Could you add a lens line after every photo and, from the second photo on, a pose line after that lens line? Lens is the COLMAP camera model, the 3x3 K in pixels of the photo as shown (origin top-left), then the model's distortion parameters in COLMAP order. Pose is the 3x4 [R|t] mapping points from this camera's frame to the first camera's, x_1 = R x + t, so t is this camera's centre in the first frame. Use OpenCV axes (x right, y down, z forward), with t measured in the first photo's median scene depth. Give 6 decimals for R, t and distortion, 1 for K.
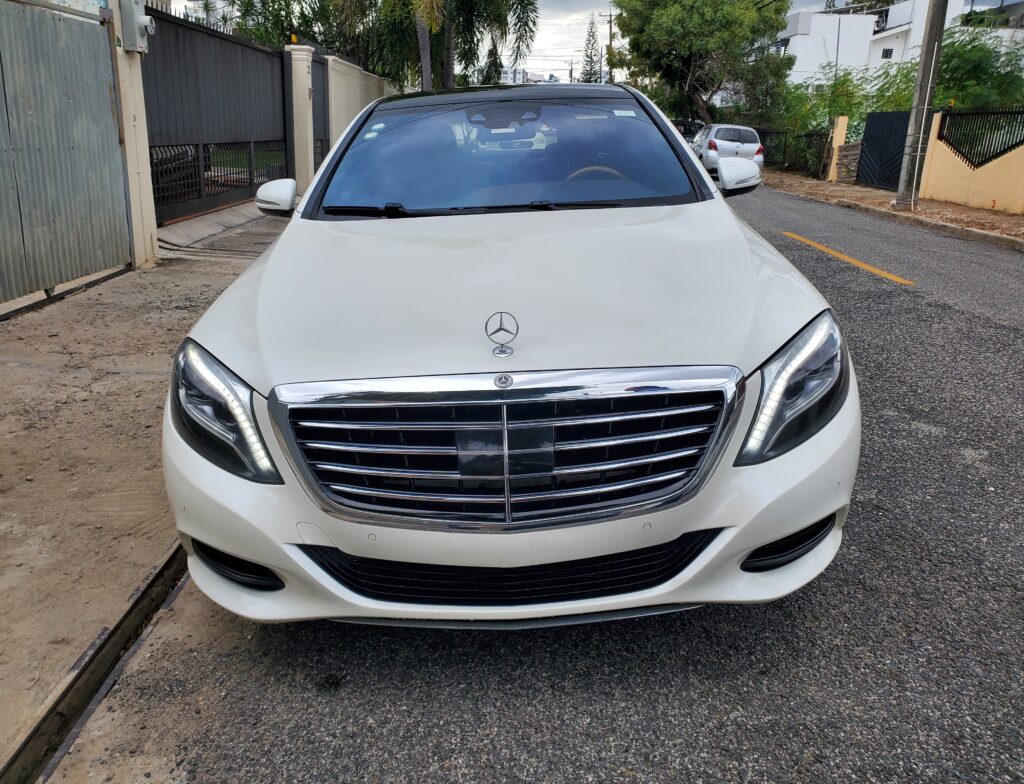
lens RADIAL K [[843.0, 0, 488.4], [0, 843.0, 359.7], [0, 0, 1]] dist [0.015264, 0.013878]
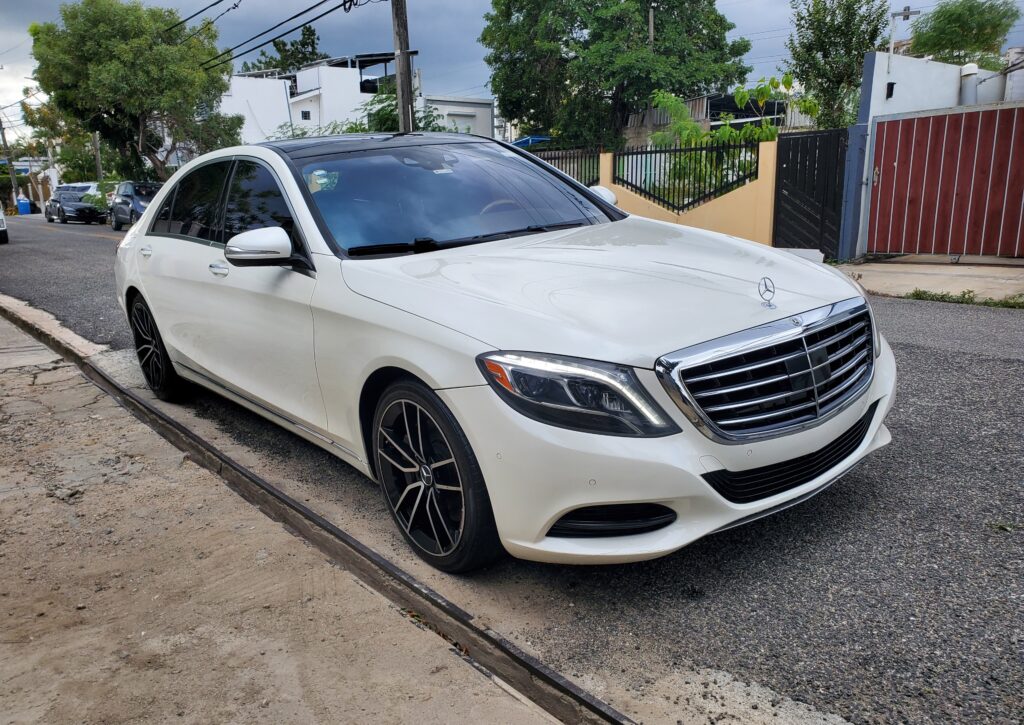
lens RADIAL K [[863.9, 0, 511.6], [0, 863.9, 364.3], [0, 0, 1]] dist [0.035743, 0.000968]
pose [[0.785233, -0.168838, 0.595738, -0.162965], [0.208536, 0.978012, 0.002311, -0.001063], [-0.583029, 0.122418, 0.803176, 0.012889]]
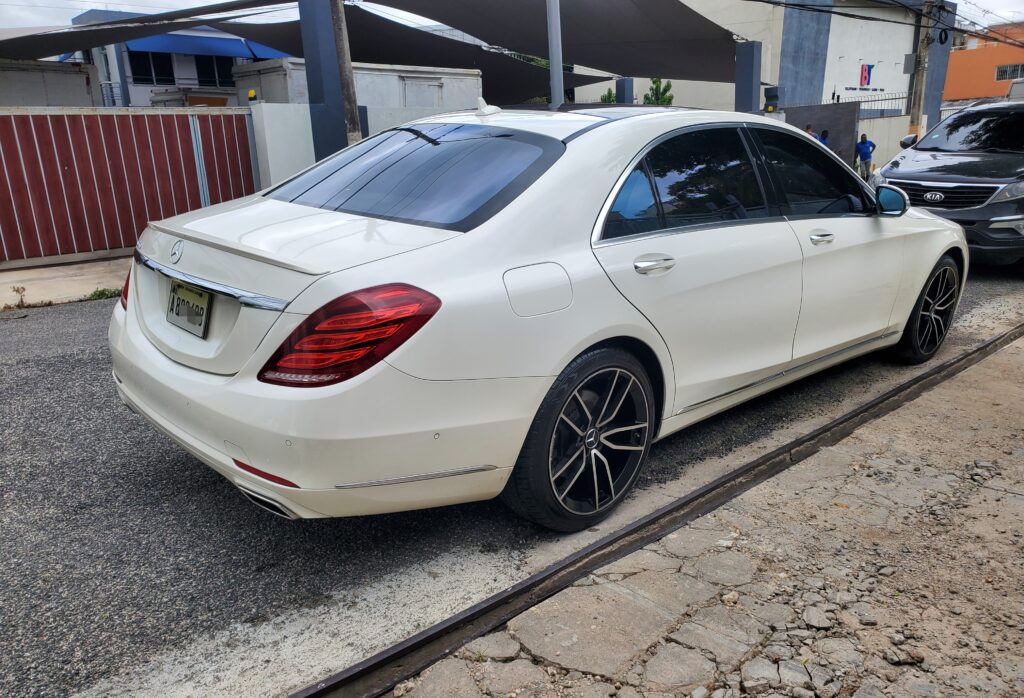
lens RADIAL K [[669.3, 0, 511.4], [0, 669.3, 348.2], [0, 0, 1]] dist [-0.008229, -0.001455]
pose [[-0.643623, -0.213331, 0.735010, -0.169441], [0.212978, 0.872509, 0.439737, -0.153521], [-0.735112, 0.439566, -0.516132, 0.529387]]
